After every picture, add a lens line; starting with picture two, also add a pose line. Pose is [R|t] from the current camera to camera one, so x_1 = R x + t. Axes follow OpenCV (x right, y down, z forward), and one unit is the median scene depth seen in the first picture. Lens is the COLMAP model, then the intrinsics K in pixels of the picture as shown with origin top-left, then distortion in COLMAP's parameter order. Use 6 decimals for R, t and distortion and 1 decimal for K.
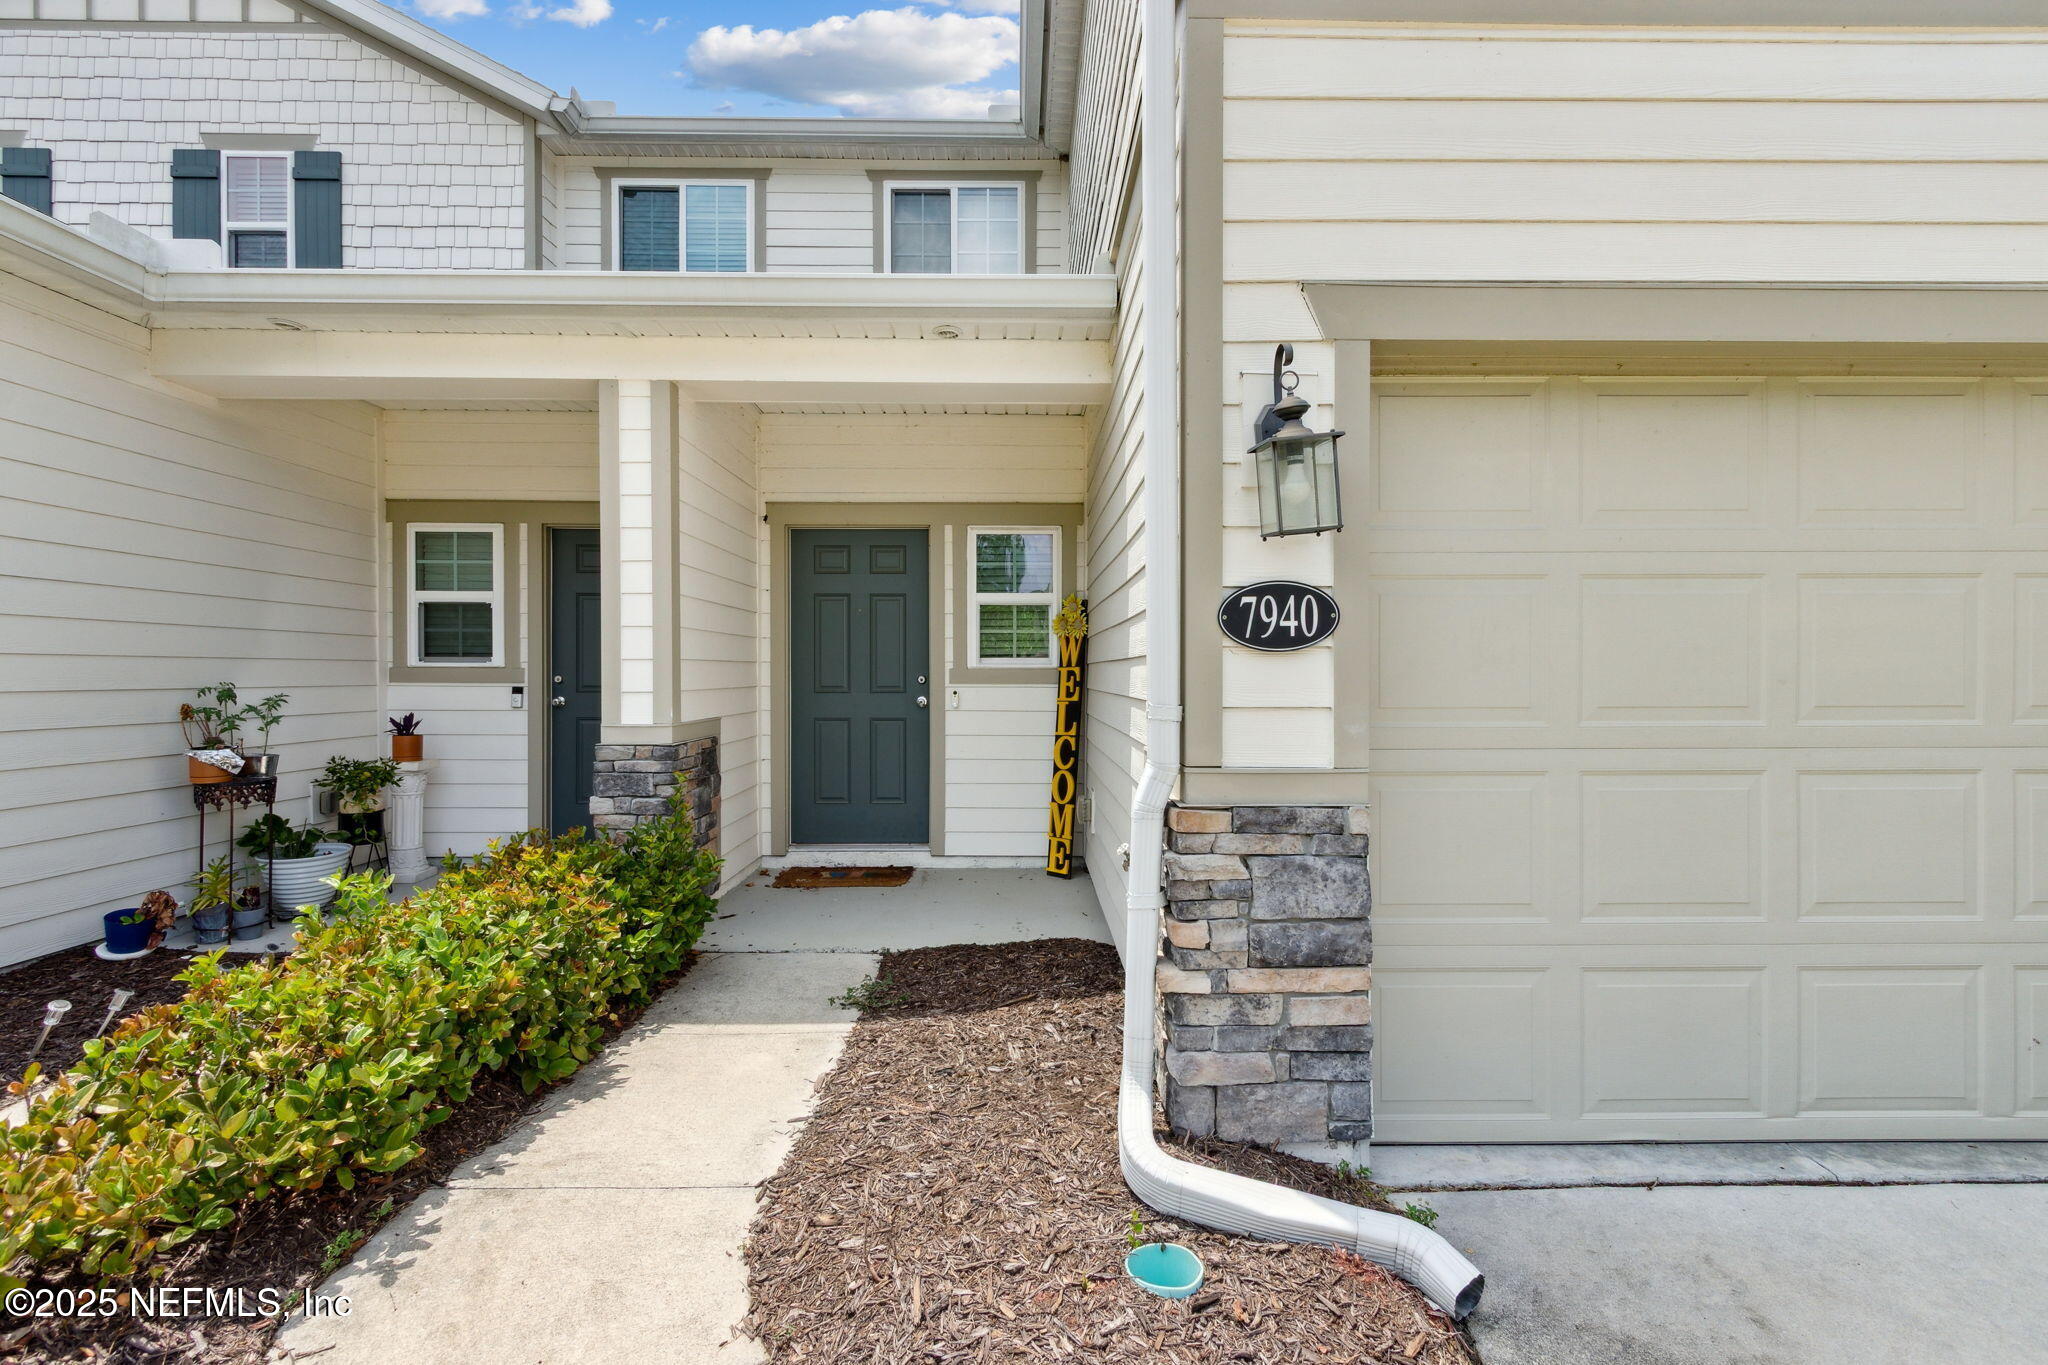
lens RADIAL K [[942.7, 0, 1024.0], [0, 942.7, 682.5], [0, 0, 1]] dist [0.005037, -0.001027]
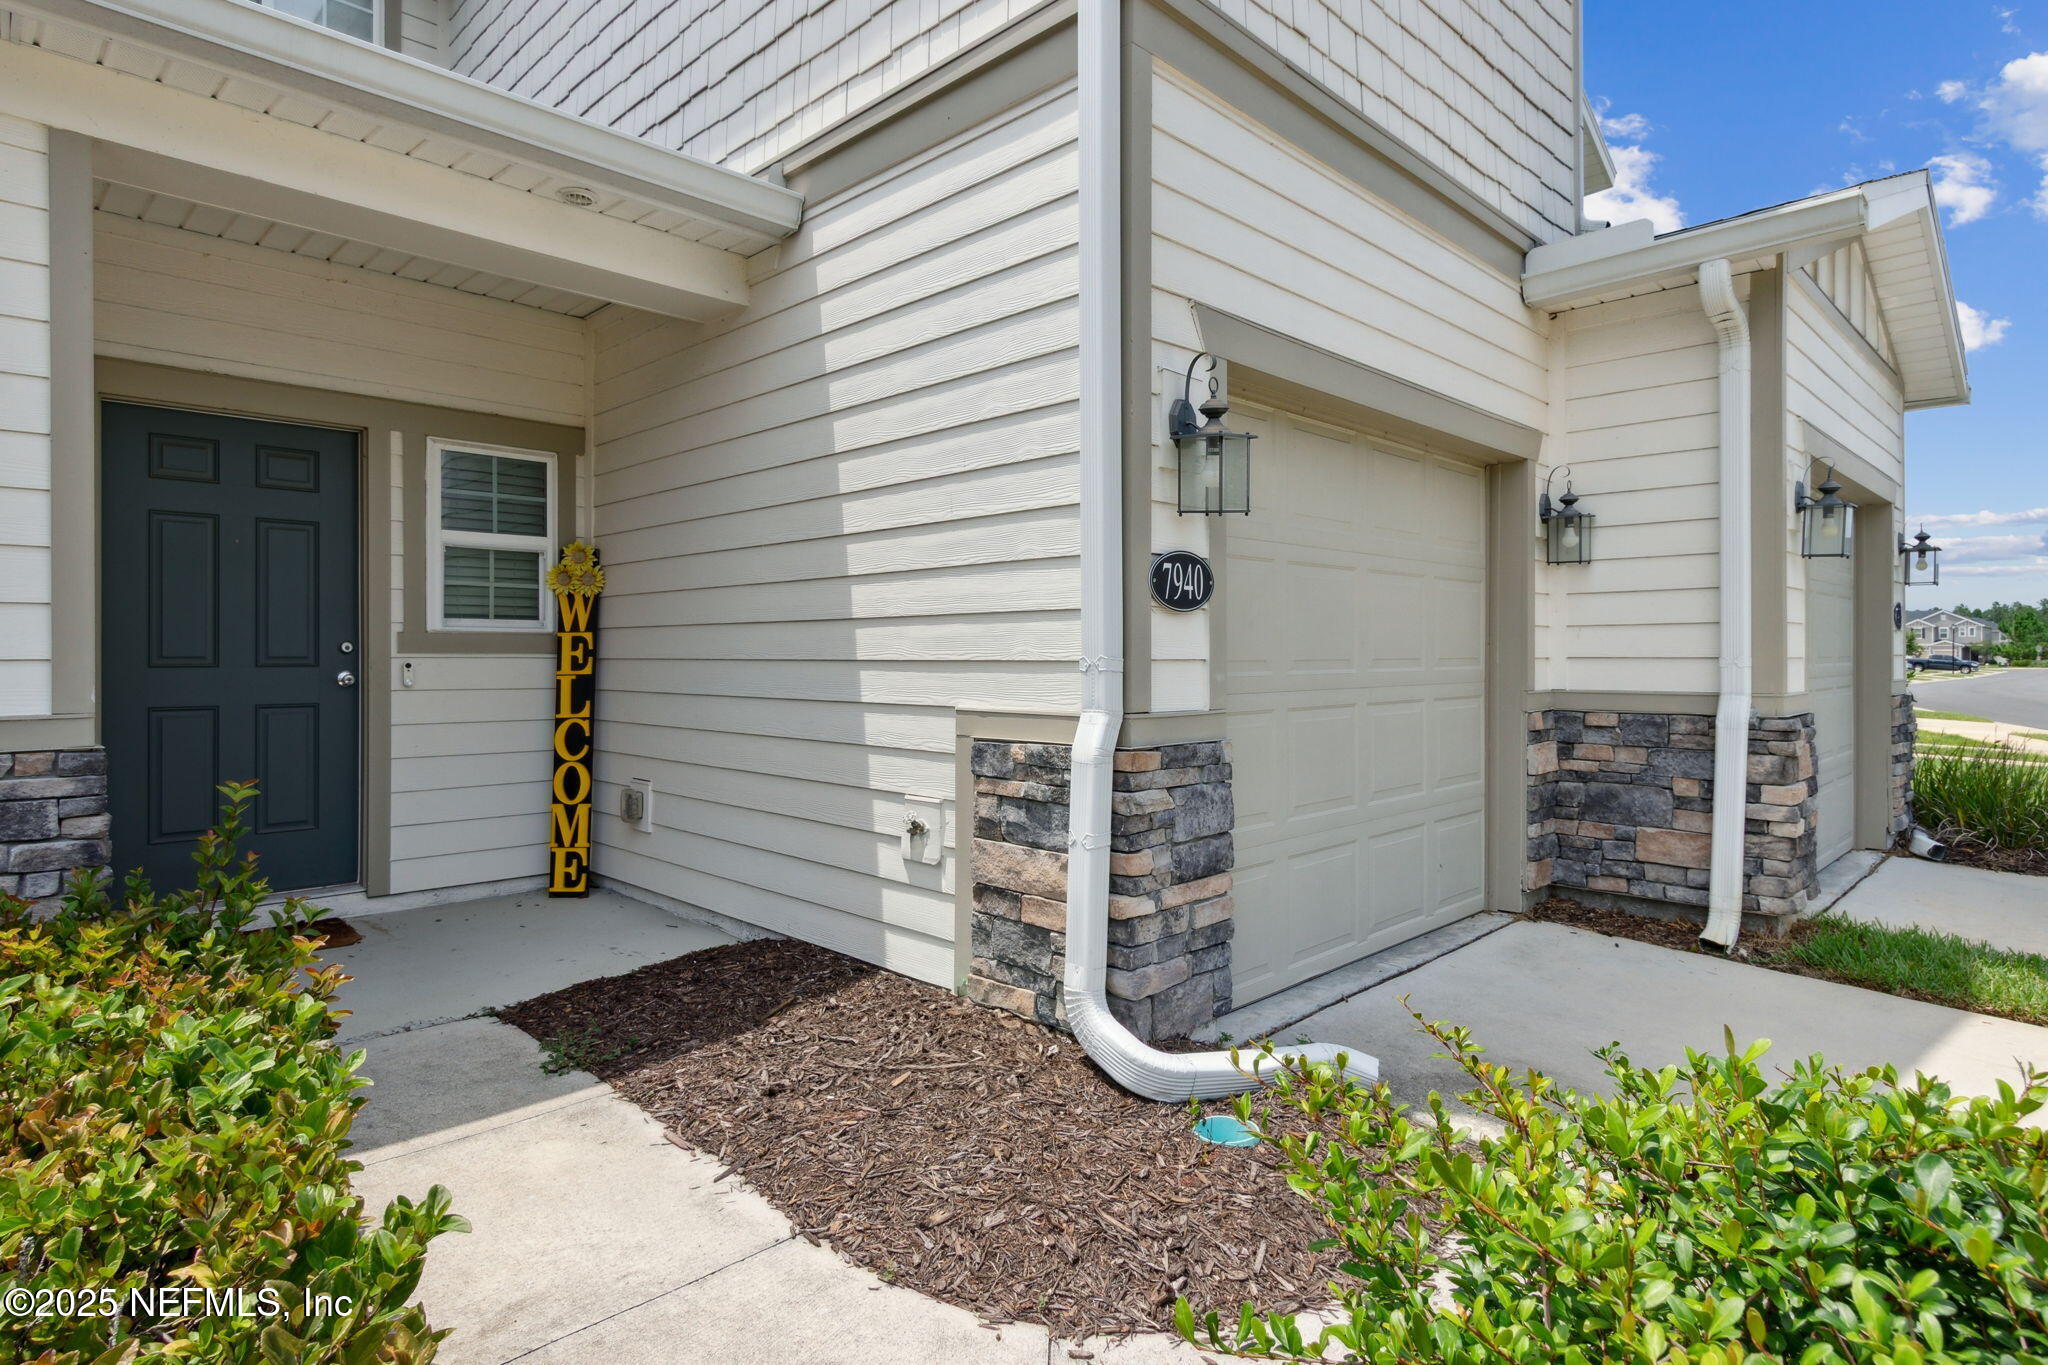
lens RADIAL K [[1116.0, 0, 1027.4], [0, 1116.0, 656.0], [0, 0, 1]] dist [-0.002437, -0.000570]
pose [[0.708515, -0.000670, 0.705696, -0.581923], [0.006642, 0.999962, -0.005719, 0.019824], [-0.705665, 0.008740, 0.708492, 0.107889]]
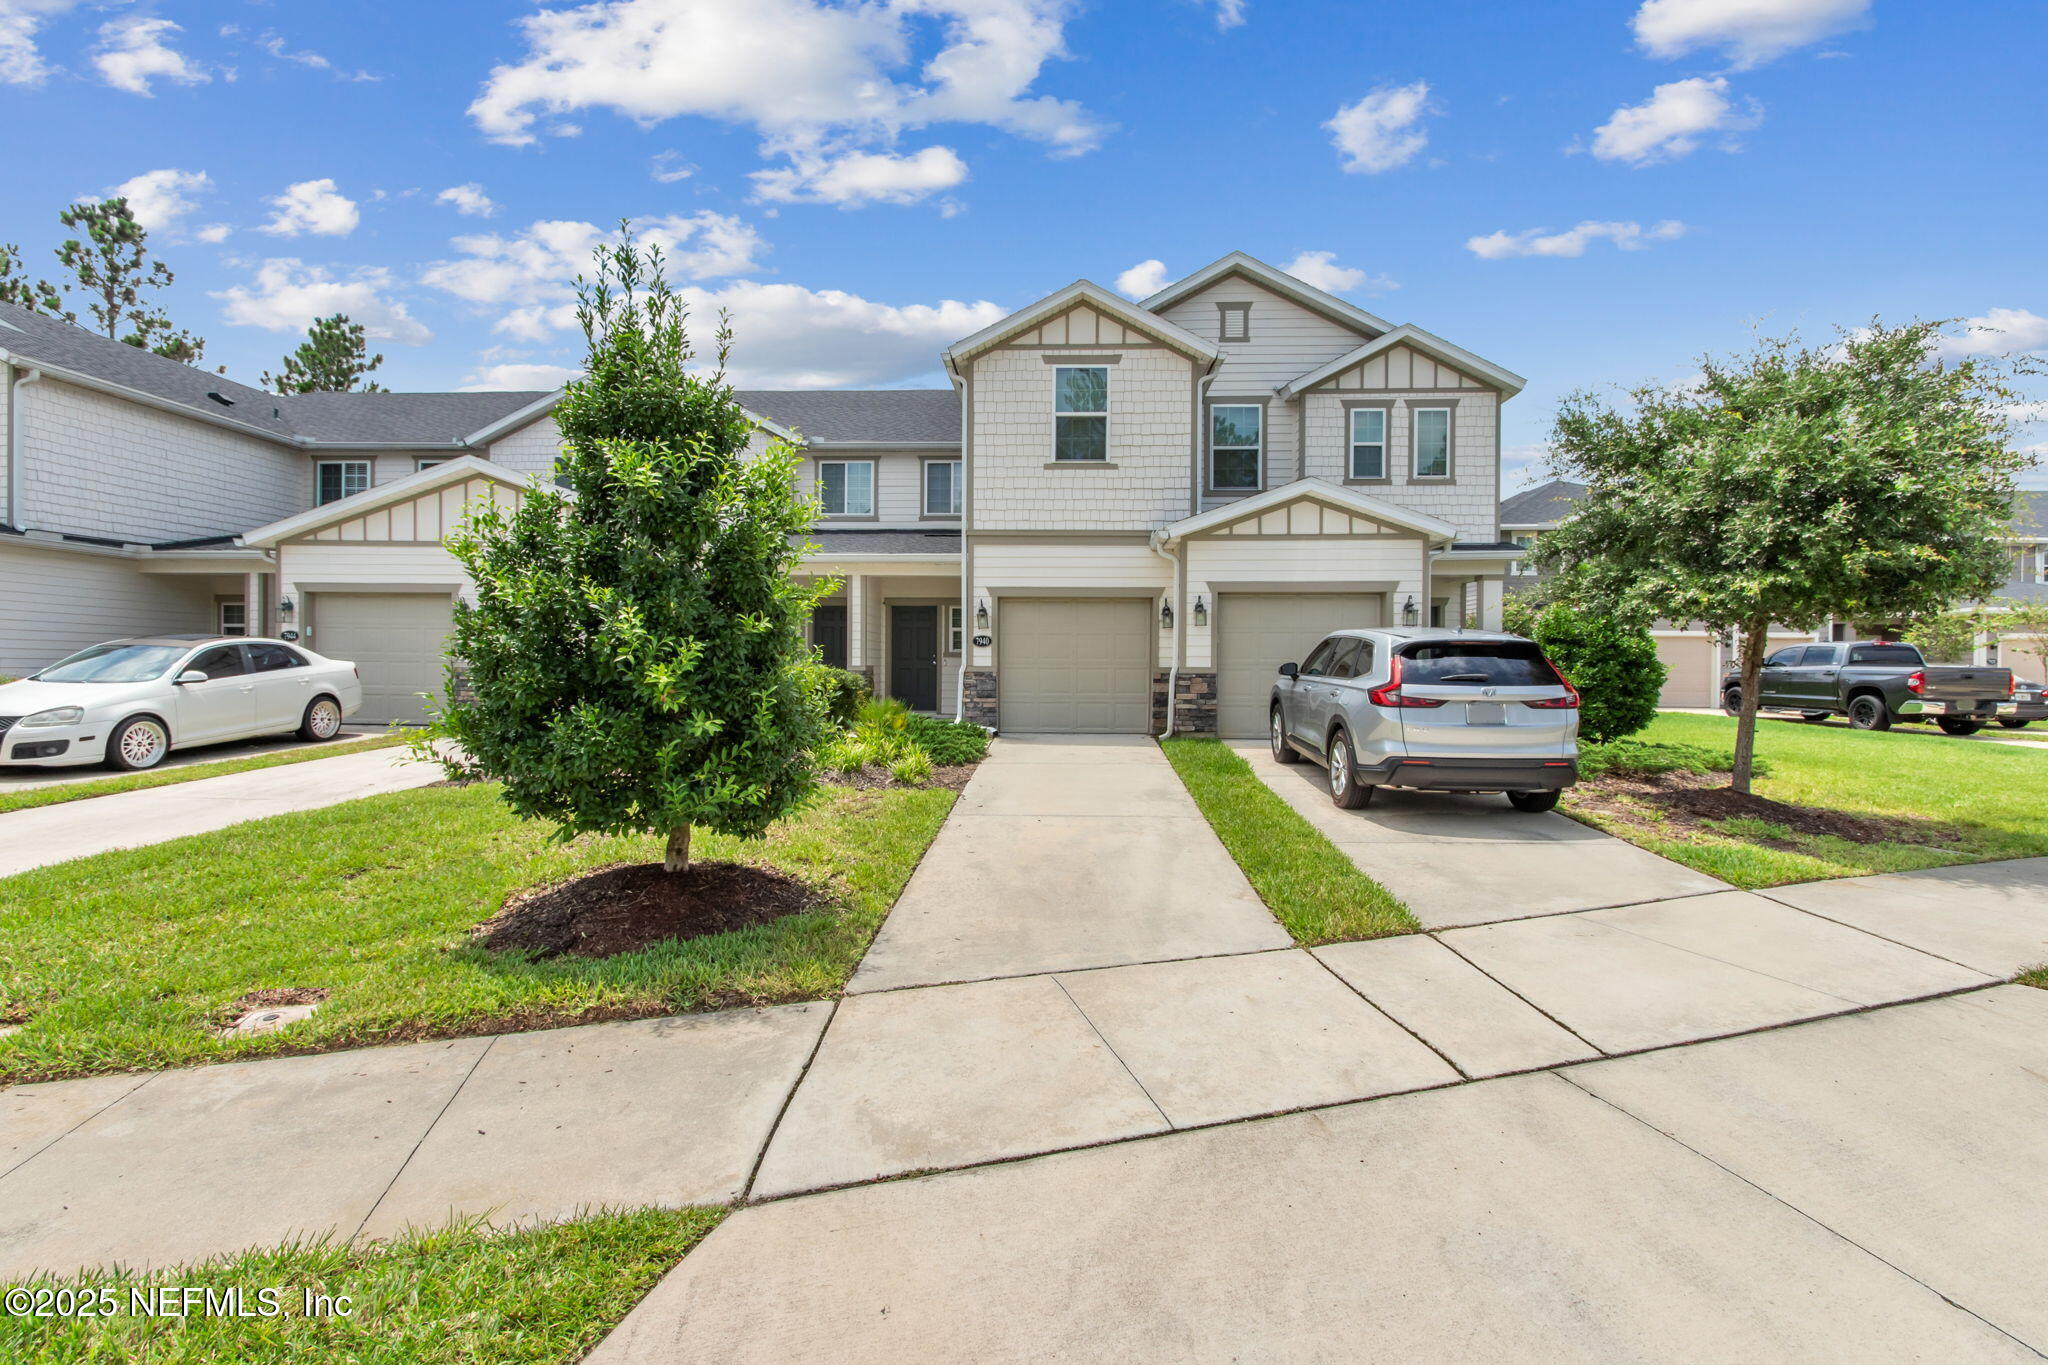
lens RADIAL K [[920.0, 0, 1026.9], [0, 920.0, 710.5], [0, 0, 1]] dist [0.002520, 0.000118]
pose [[0.998784, 0.010293, -0.048211, 0.588885], [-0.008581, 0.999330, 0.035581, 0.114372], [0.048545, -0.035124, 0.998203, -3.455404]]
